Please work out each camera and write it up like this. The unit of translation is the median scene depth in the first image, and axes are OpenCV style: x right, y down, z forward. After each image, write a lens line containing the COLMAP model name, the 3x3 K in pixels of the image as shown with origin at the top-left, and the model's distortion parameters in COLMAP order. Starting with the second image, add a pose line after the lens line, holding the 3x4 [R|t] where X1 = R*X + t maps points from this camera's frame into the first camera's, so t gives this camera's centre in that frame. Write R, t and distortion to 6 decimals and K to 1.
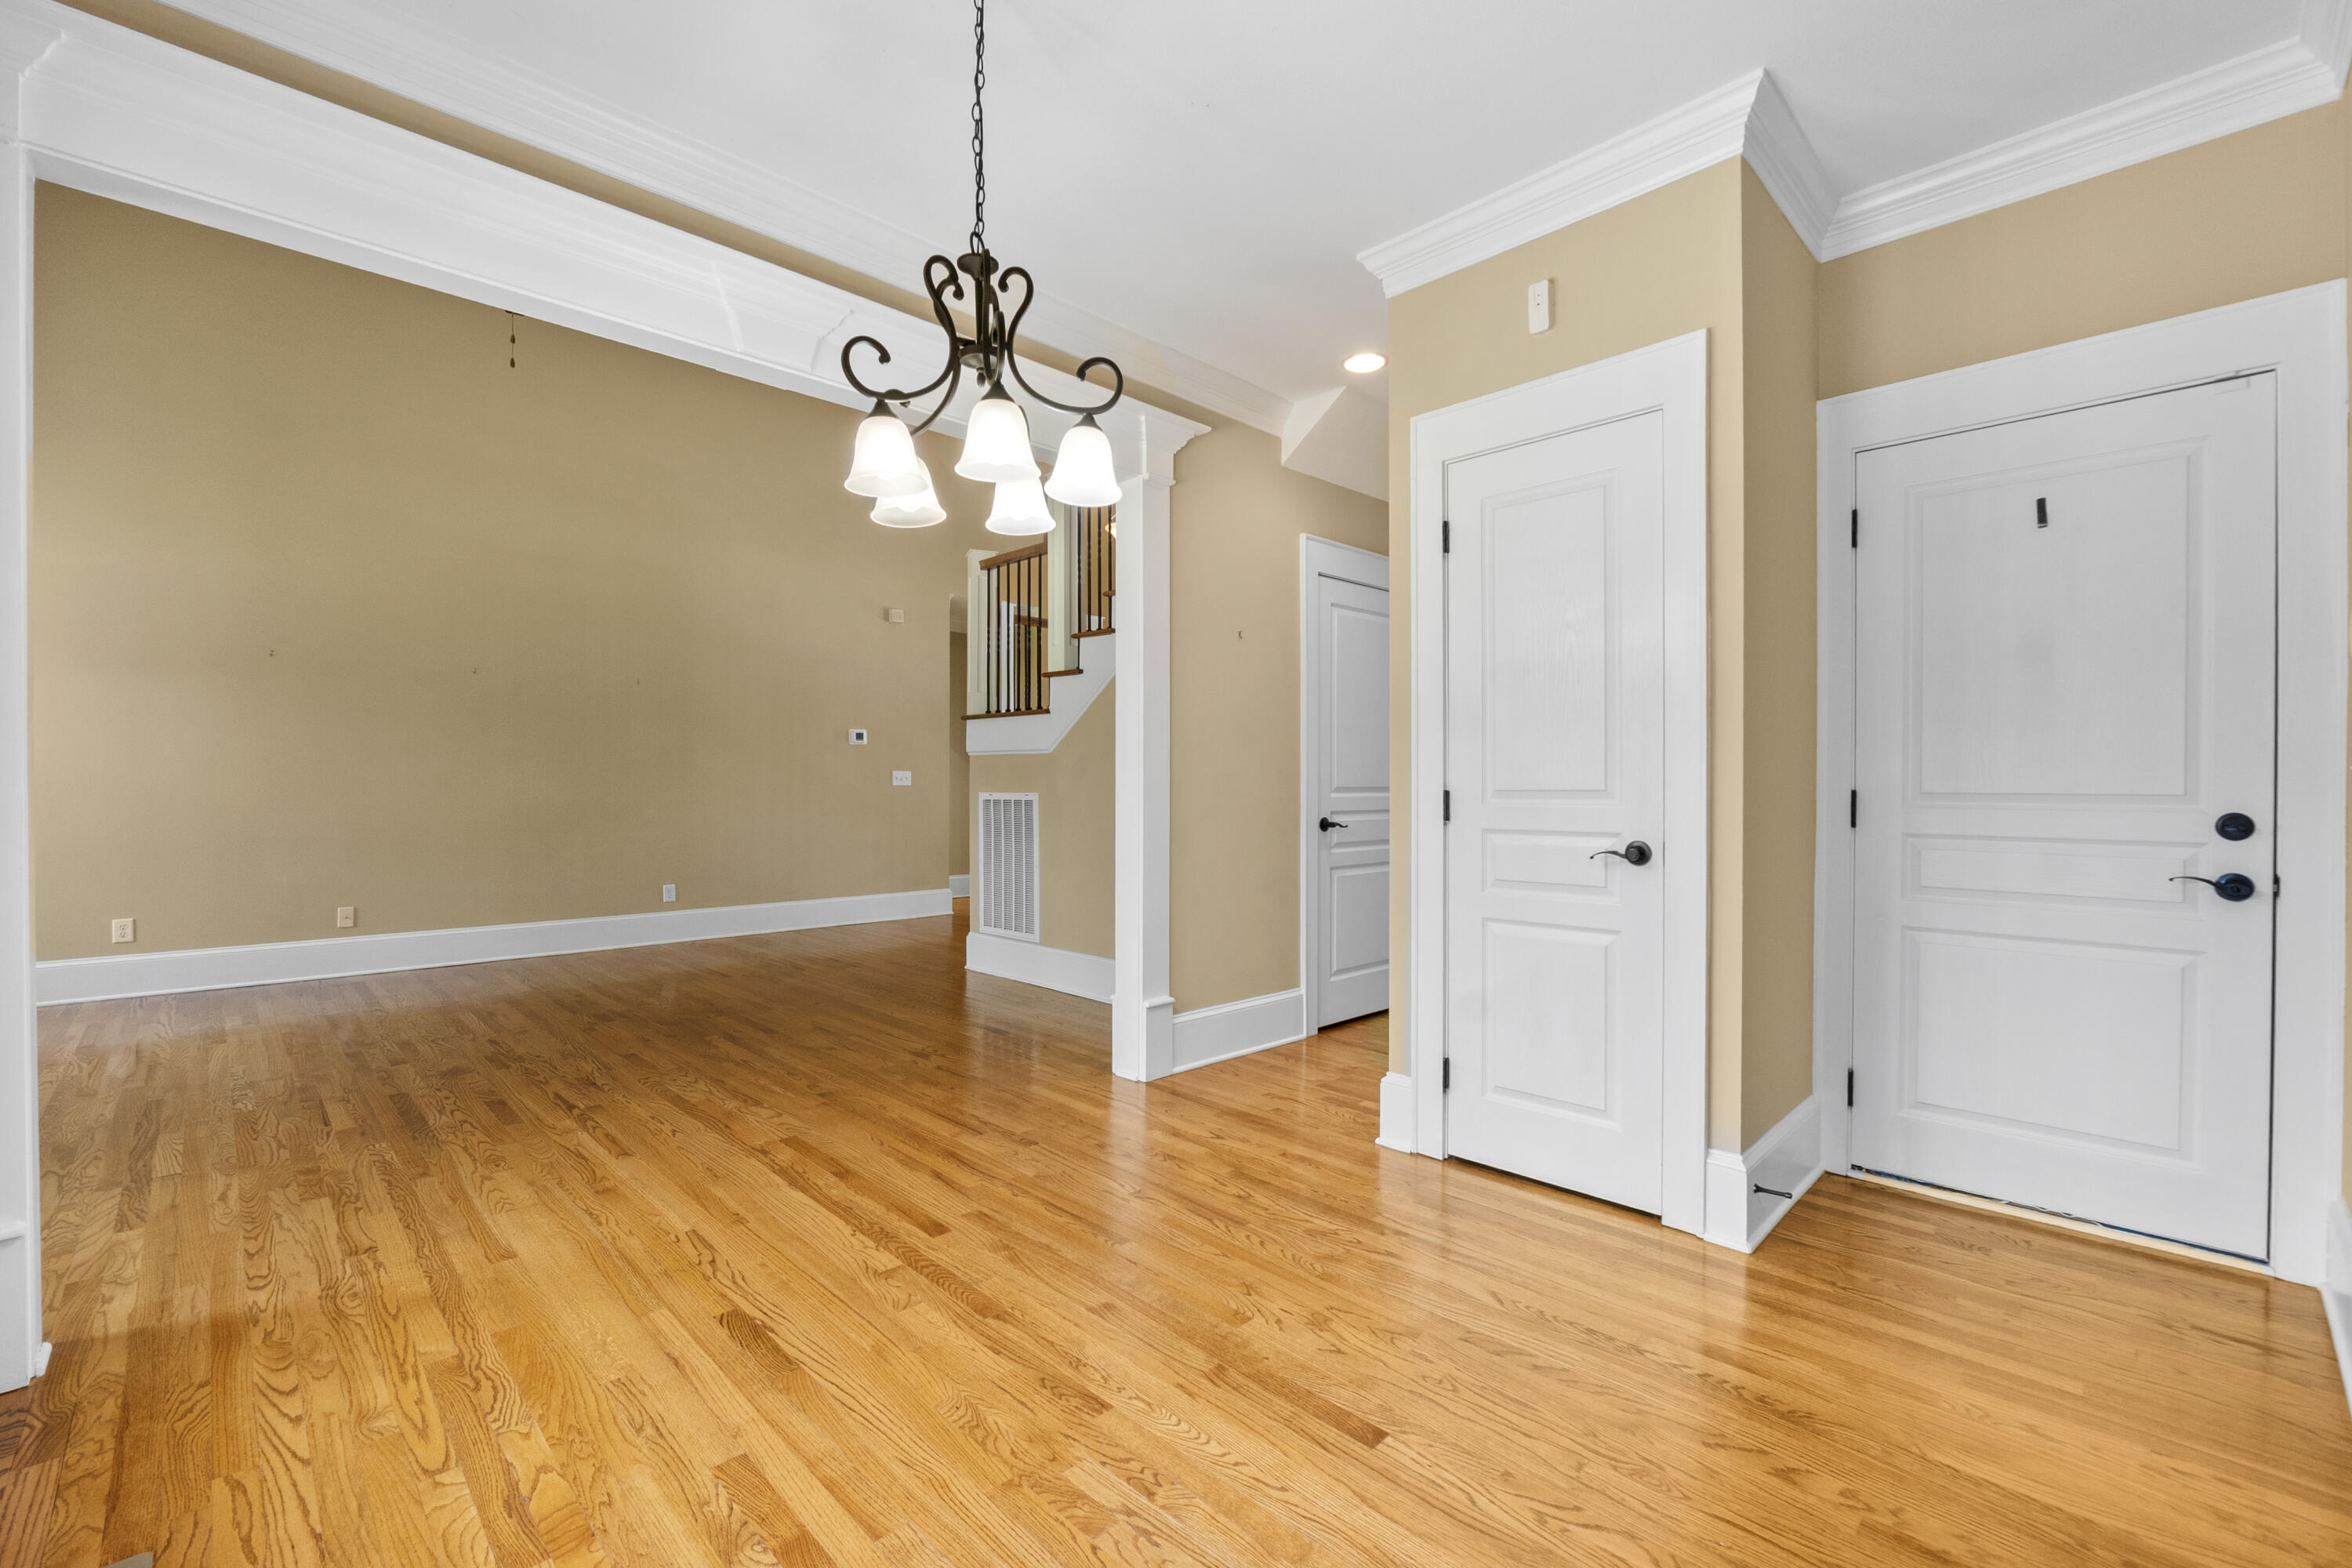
lens RADIAL K [[1001.7, 0, 1180.3], [0, 1001.7, 787.2], [0, 0, 1]] dist [-0.009378, 0.000295]
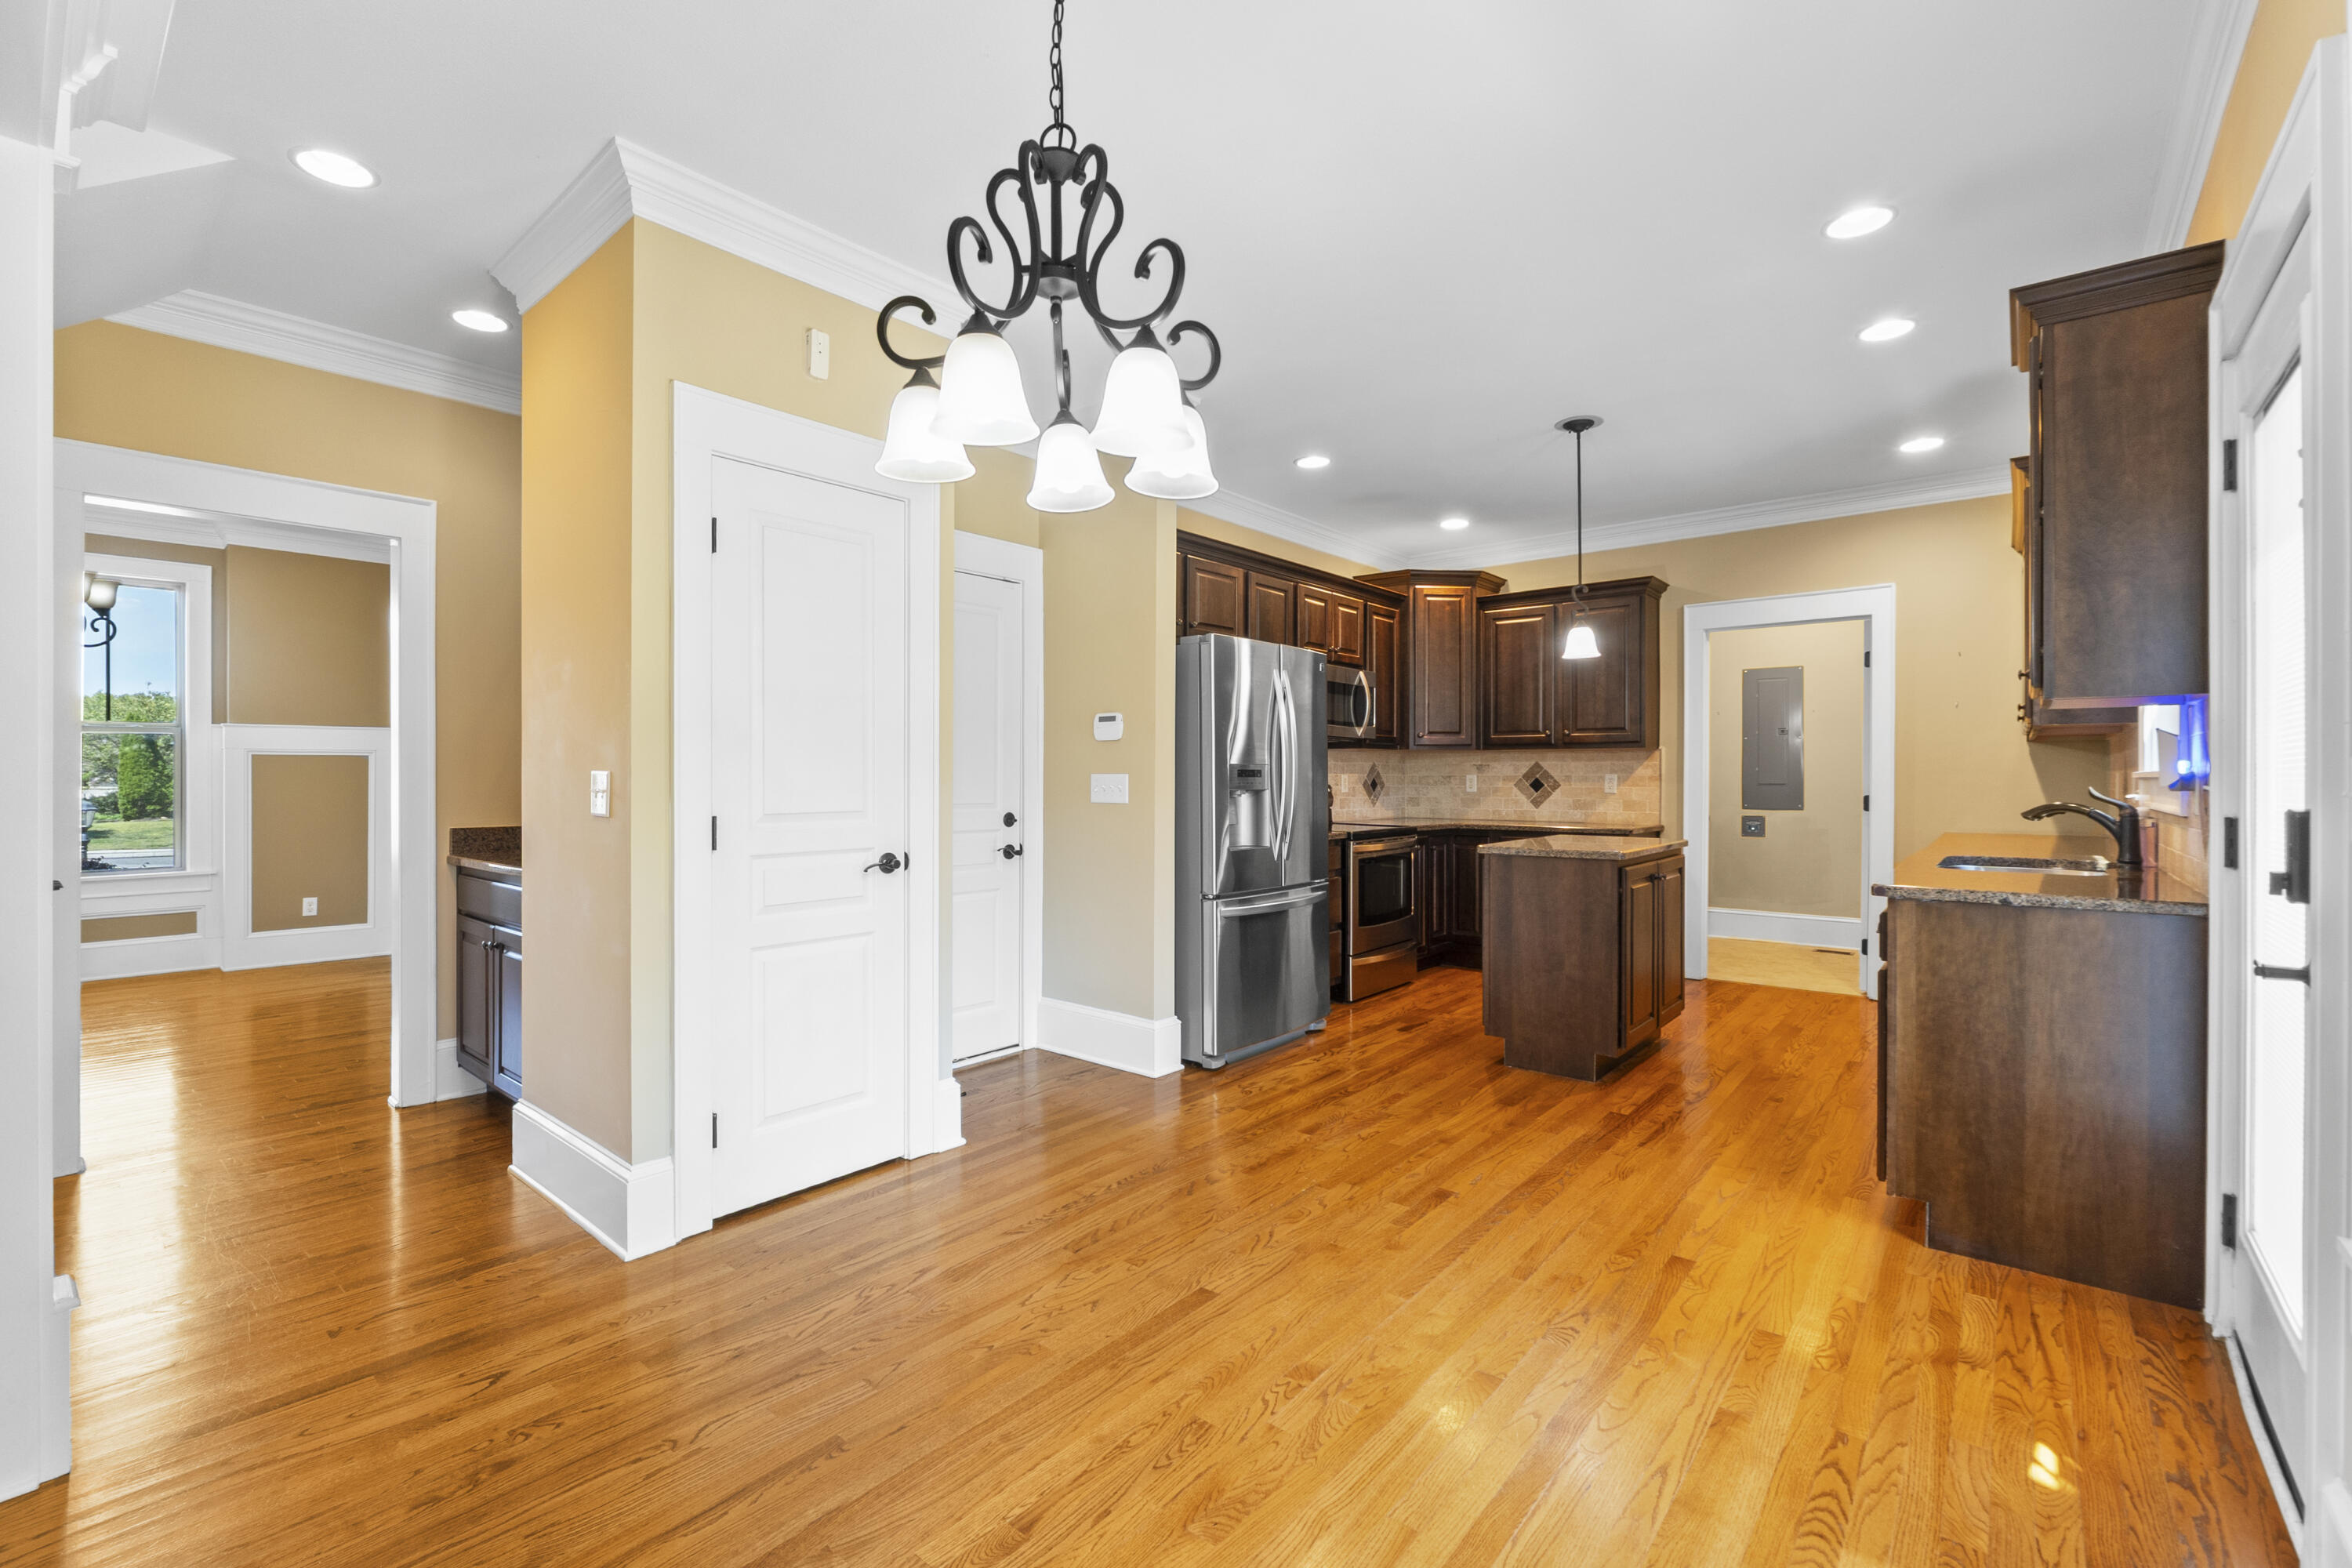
lens RADIAL K [[1001.7, 0, 1164.7], [0, 1001.7, 783.9], [0, 0, 1]] dist [-0.009378, 0.000295]
pose [[-0.082227, -0.006277, 0.996594, -0.772730], [0.002563, 0.999976, 0.006509, -0.035974], [-0.996610, 0.003090, -0.082209, 0.778679]]
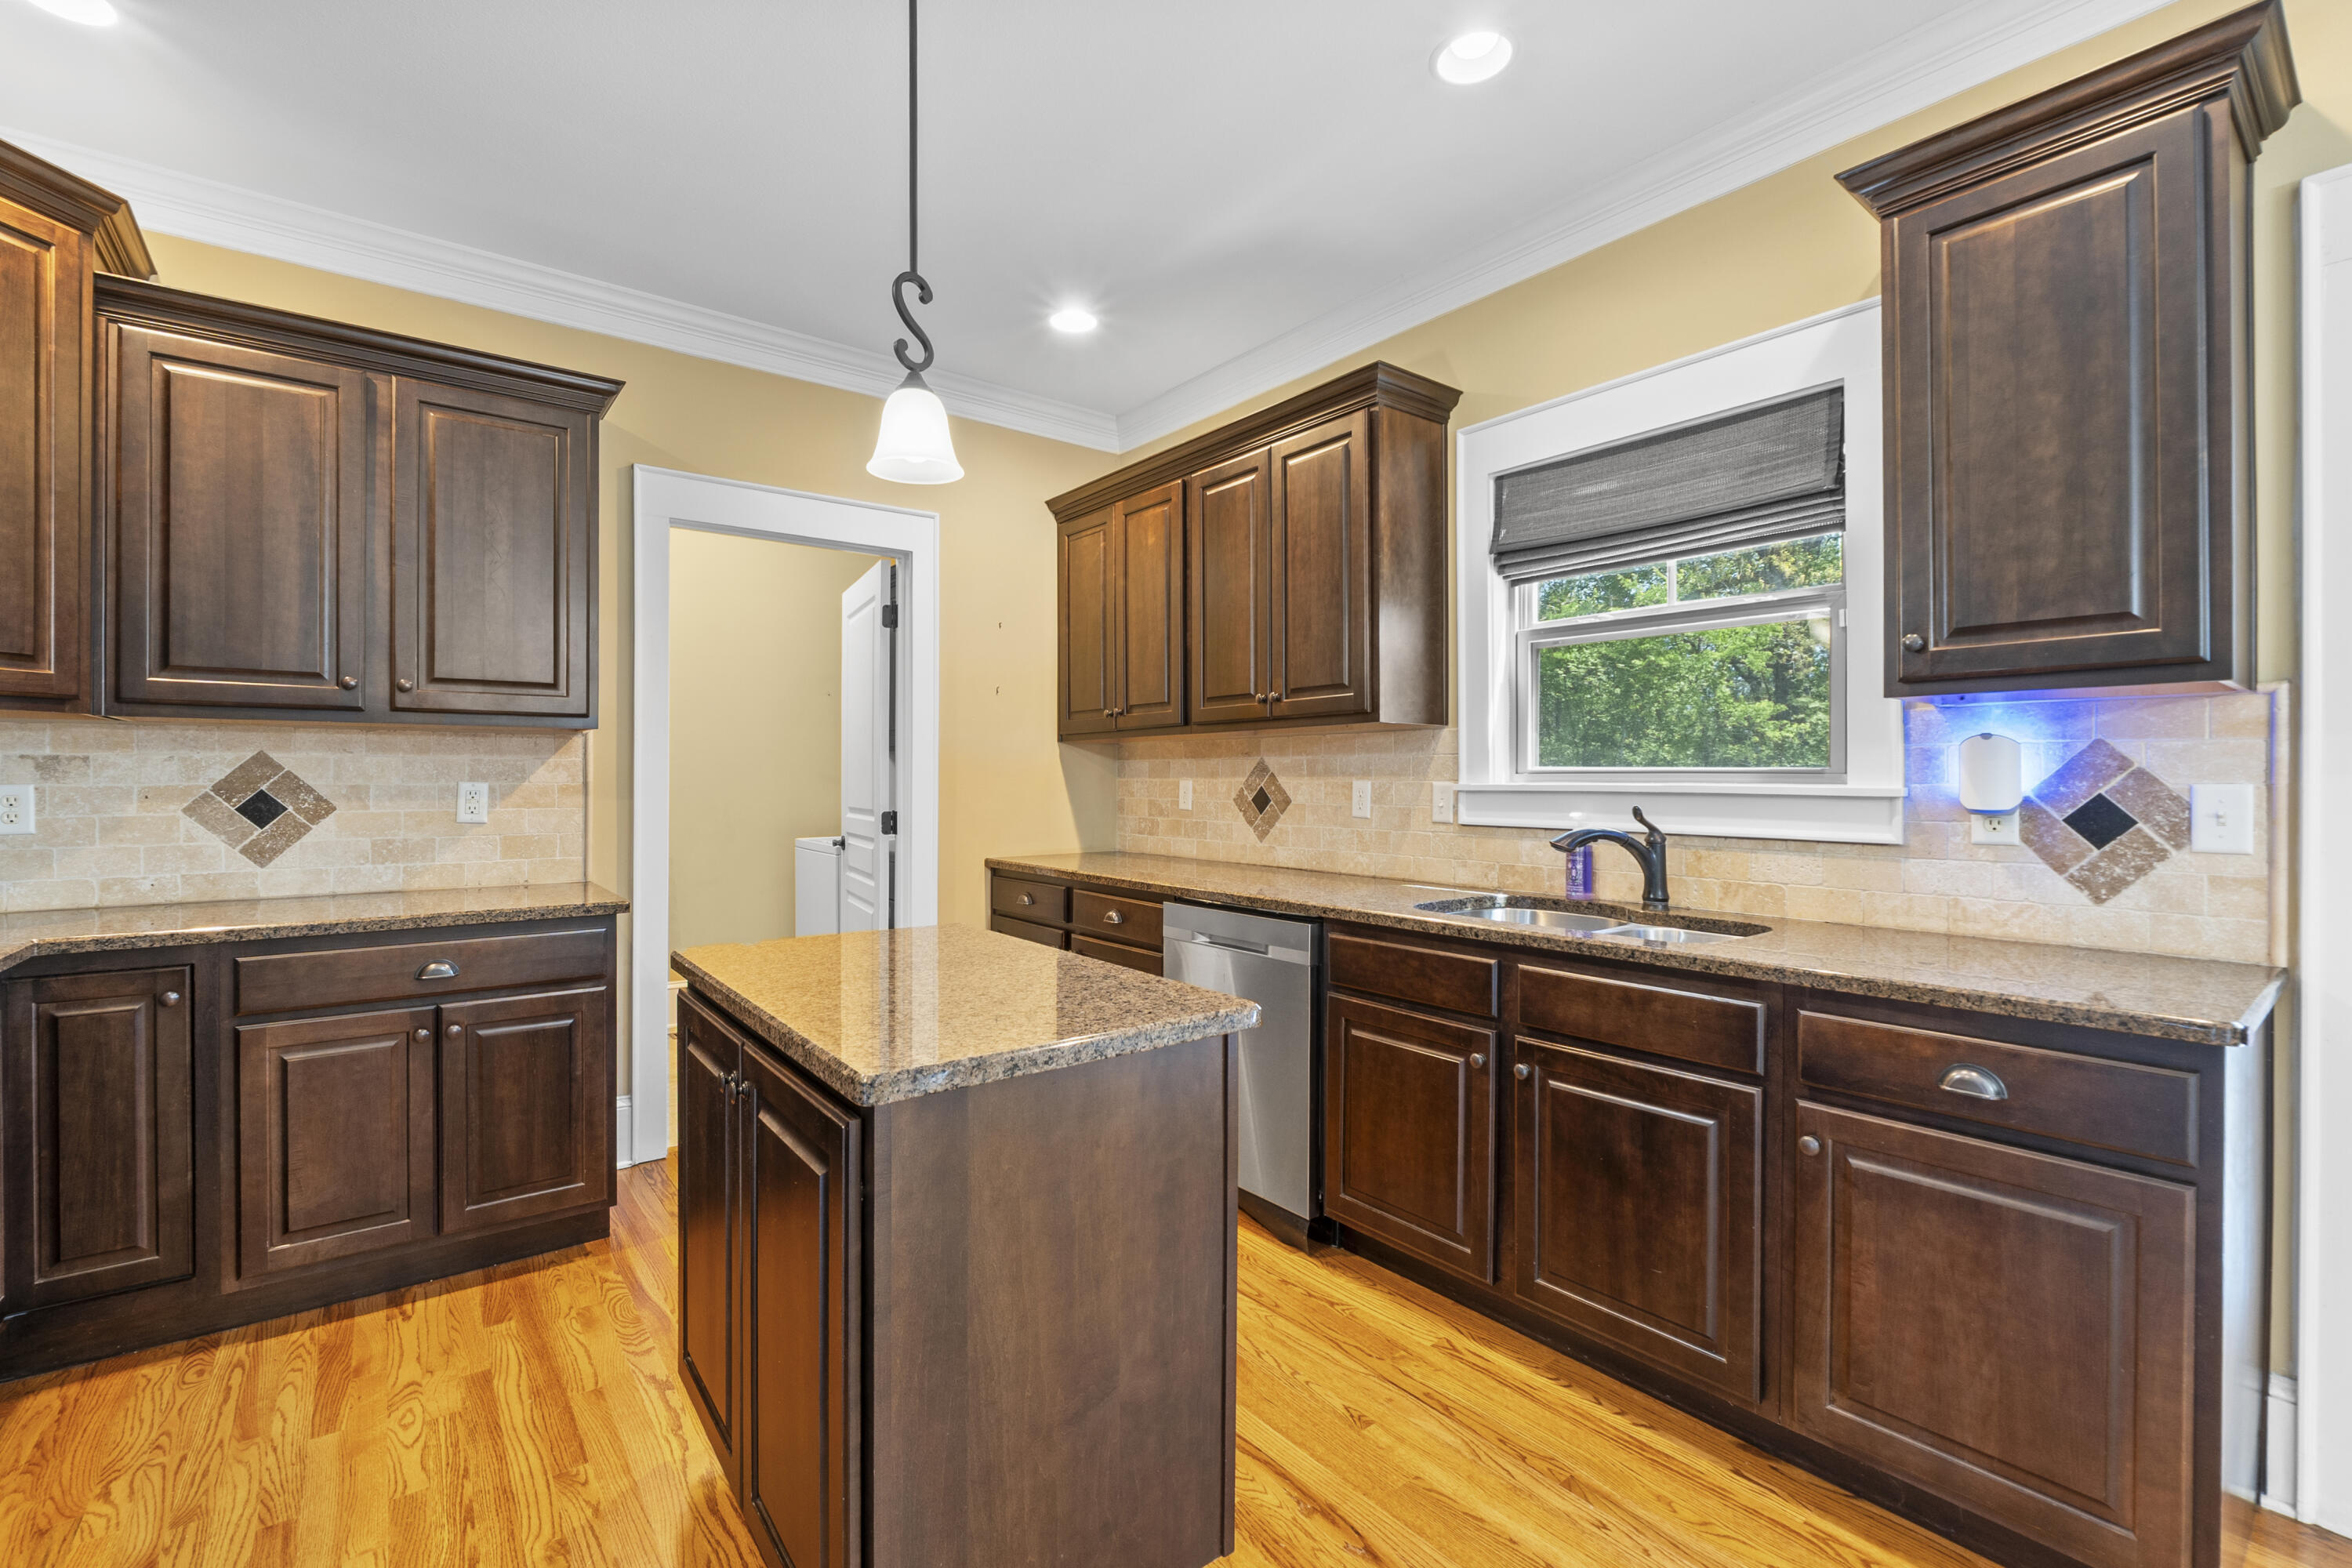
lens RADIAL K [[1001.7, 0, 1190.7], [0, 1001.7, 784.6], [0, 0, 1]] dist [-0.009378, 0.000295]
pose [[-0.993518, -0.000785, 0.113671, 0.650472], [0.000585, 0.999928, 0.012020, -0.051792], [-0.113672, 0.012009, -0.993446, 0.529277]]
